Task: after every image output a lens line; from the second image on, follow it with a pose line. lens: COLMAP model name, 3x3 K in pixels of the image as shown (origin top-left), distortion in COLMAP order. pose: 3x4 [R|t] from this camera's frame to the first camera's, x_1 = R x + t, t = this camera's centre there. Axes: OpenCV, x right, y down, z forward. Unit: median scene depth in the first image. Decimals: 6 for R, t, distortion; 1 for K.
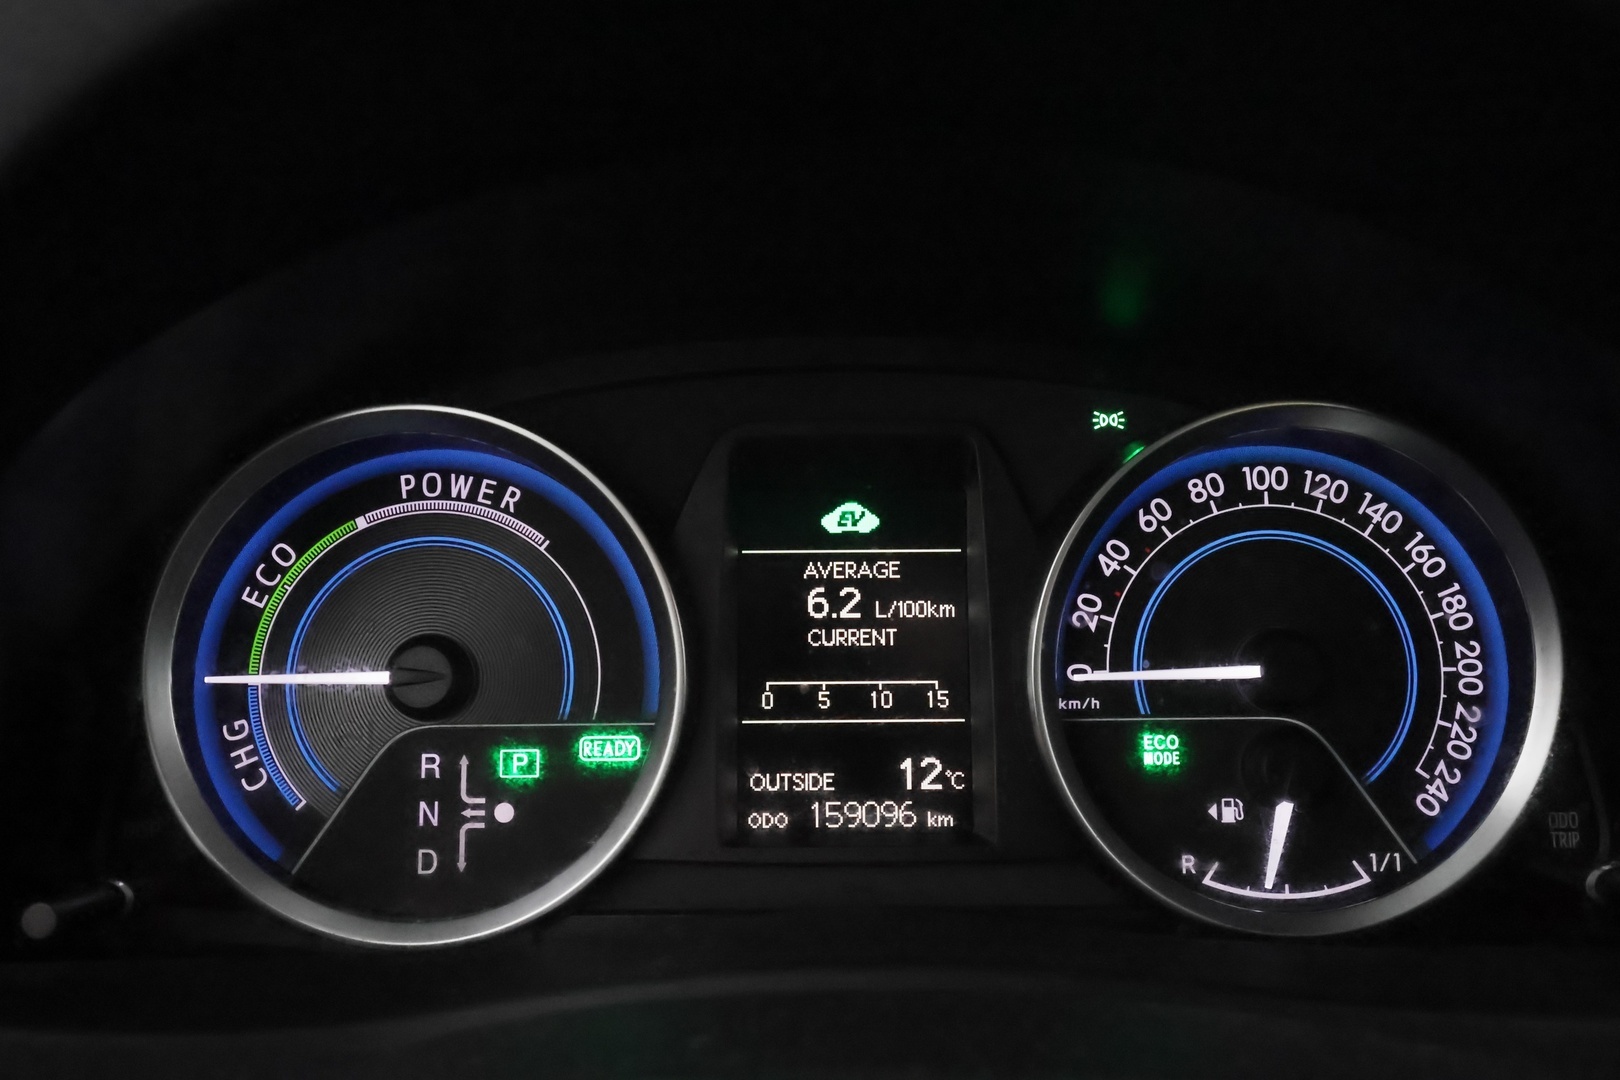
lens RADIAL K [[1285.1, 0, 811.1], [0, 1285.1, 546.0], [0, 0, 1]] dist [0.002290, 0.007222]
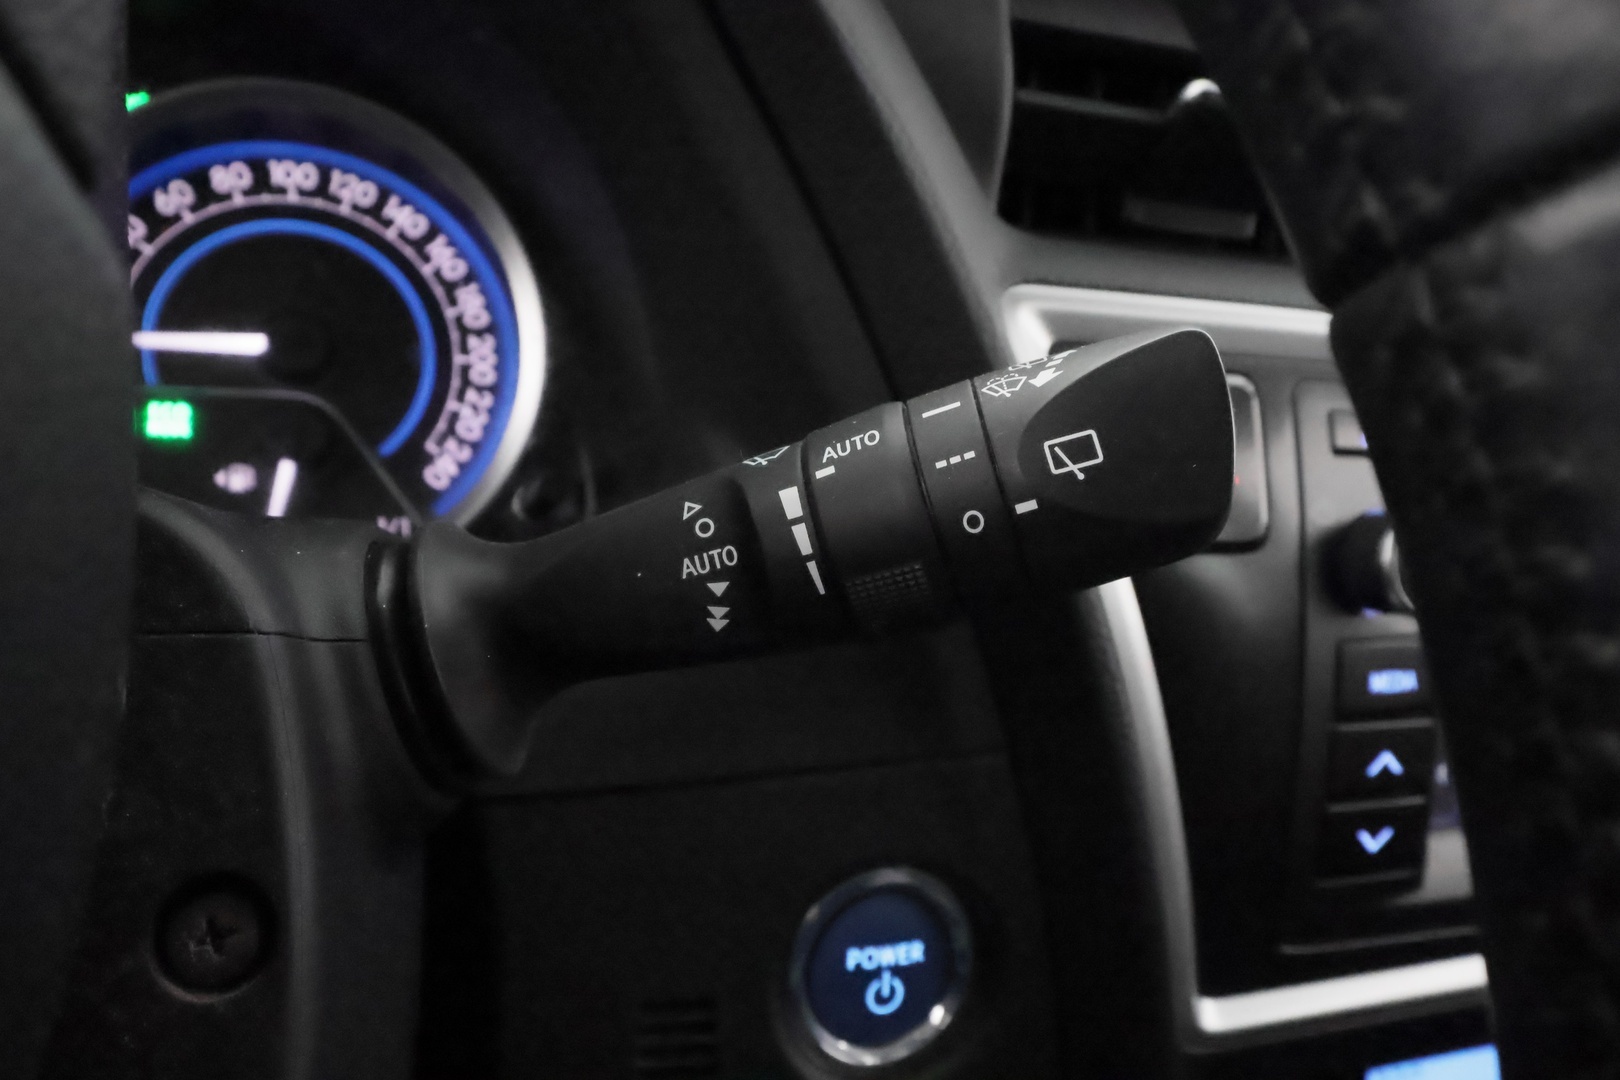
lens RADIAL K [[1285.1, 0, 802.9], [0, 1285.1, 540.9], [0, 0, 1]] dist [0.002290, 0.007222]
pose [[0.933218, 0.002812, 0.359300, 0.371836], [0.002698, 0.999886, -0.014833, 0.269055], [-0.359301, 0.014812, 0.933104, -0.133035]]
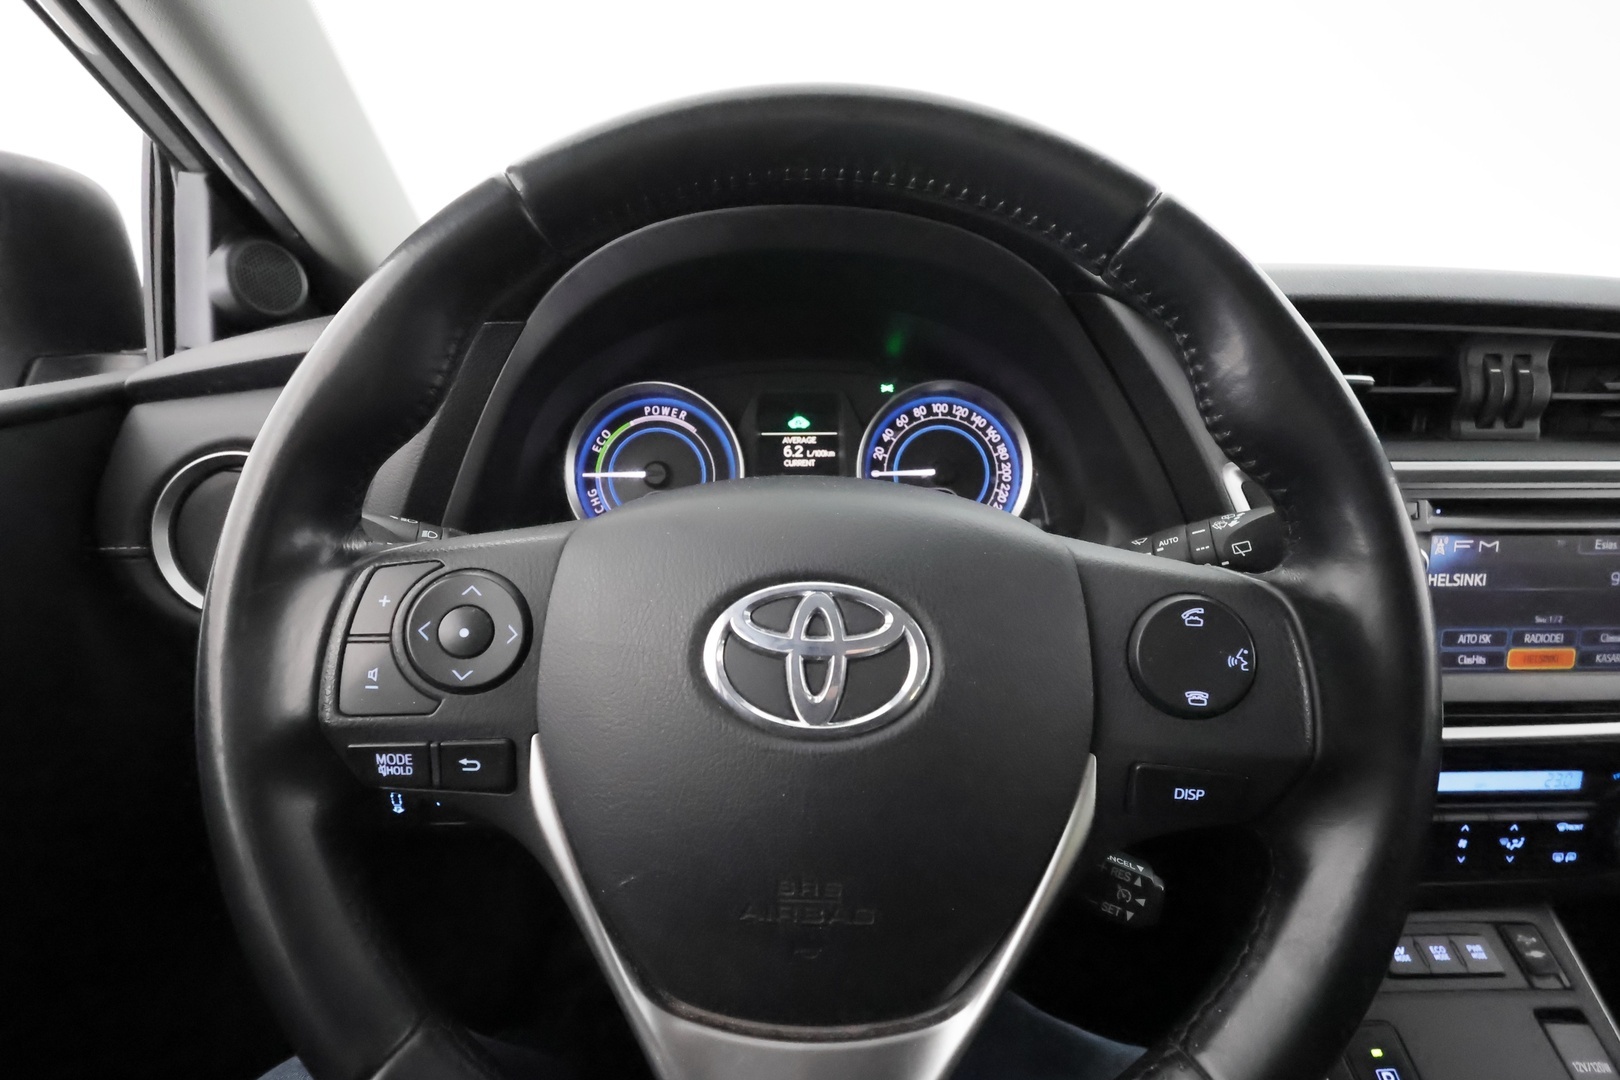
lens RADIAL K [[764.1, 0, 810.2], [0, 764.1, 539.2], [0, 0, 1]] dist [-0.002520, 0.001502]
pose [[0.999847, -0.003989, 0.017014, 0.026614], [0.002881, 0.997903, 0.064660, 0.134777], [-0.017236, -0.064601, 0.997762, -0.767239]]
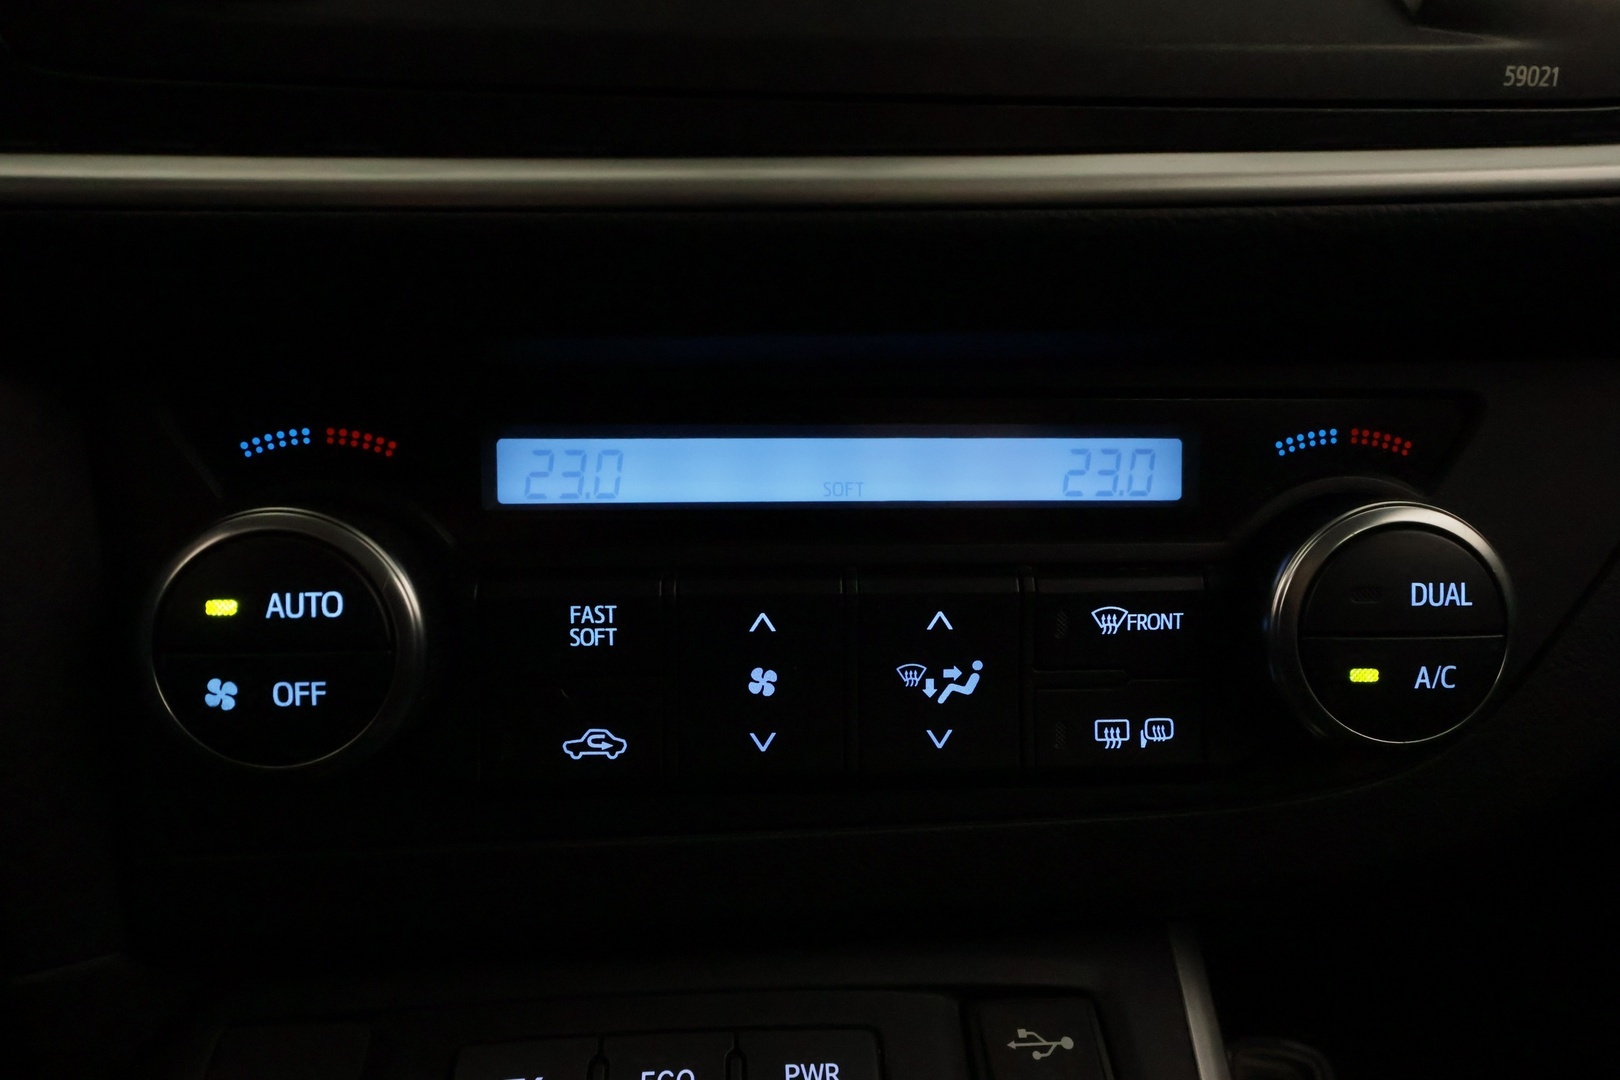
lens RADIAL K [[999.9, 0, 806.2], [0, 999.9, 536.4], [0, 0, 1]] dist [0.000960, -0.002133]
pose [[0.998816, -0.010513, 0.047498, 1.411068], [0.012796, 0.998764, -0.048029, 0.818466], [-0.046935, 0.048579, 0.997716, 0.165196]]
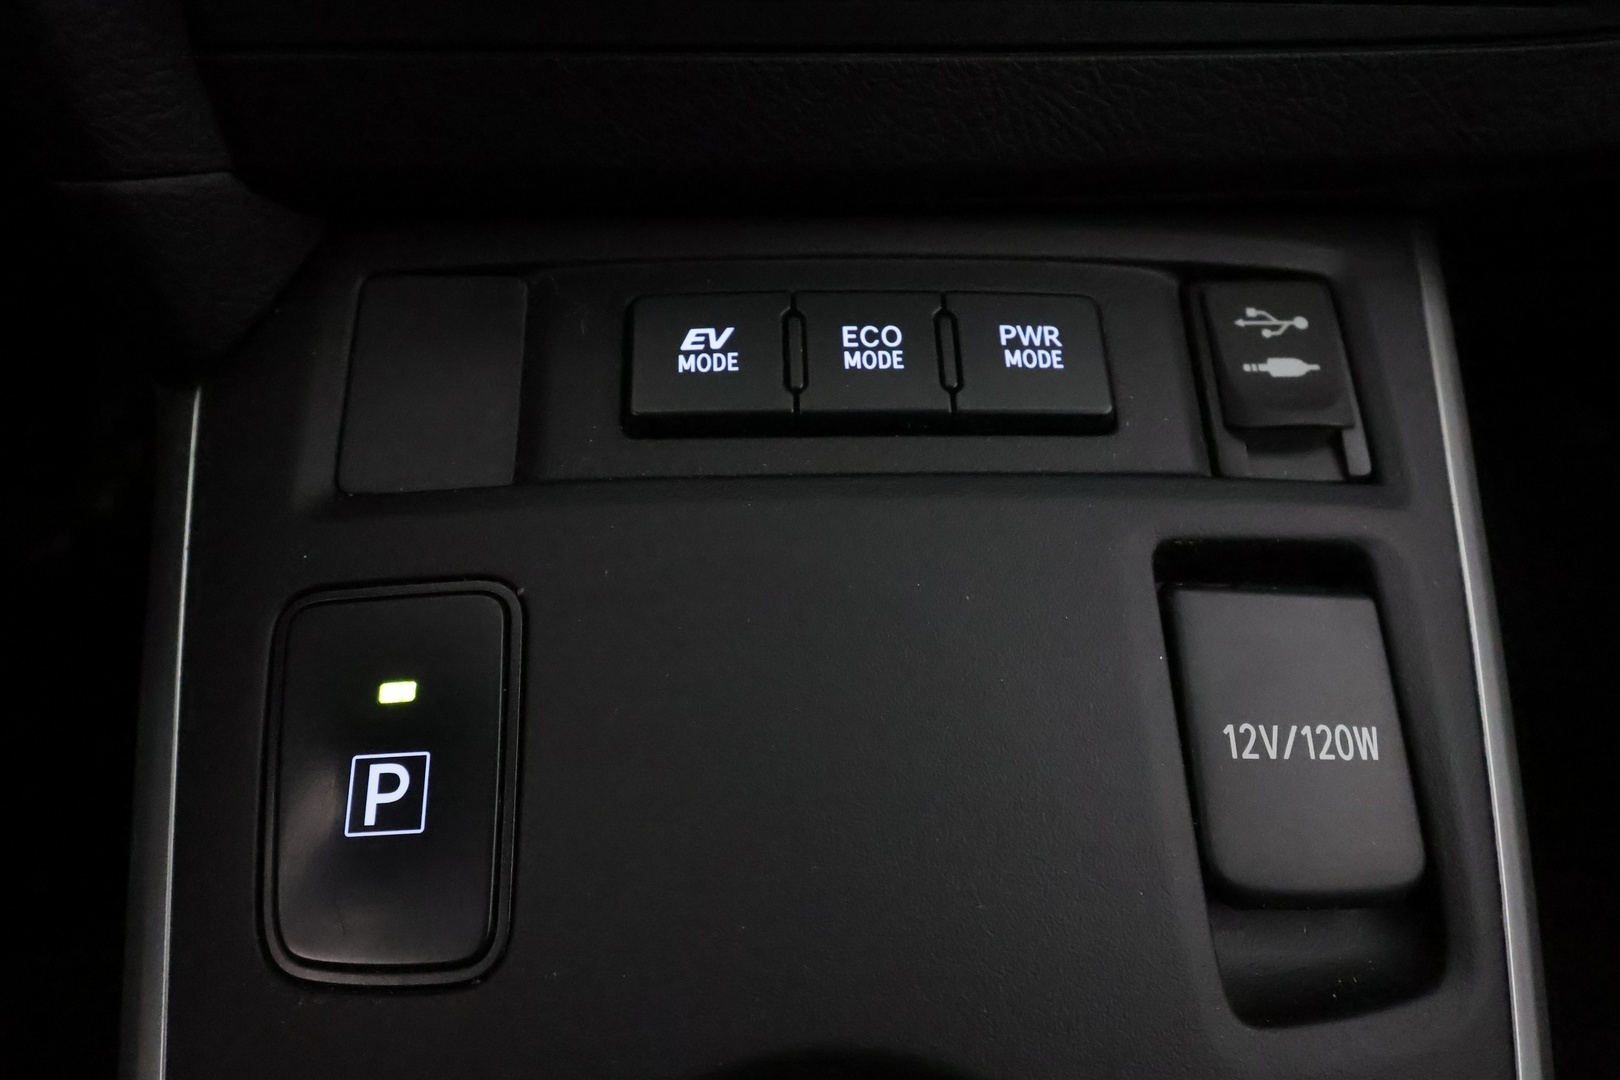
lens RADIAL K [[999.9, 0, 799.3], [0, 999.9, 536.4], [0, 0, 1]] dist [0.000960, -0.002133]
pose [[0.999448, -0.008103, 0.032231, 1.303352], [-0.007227, 0.893611, 0.448784, 0.958841], [-0.032438, -0.448769, 0.893059, 0.246752]]
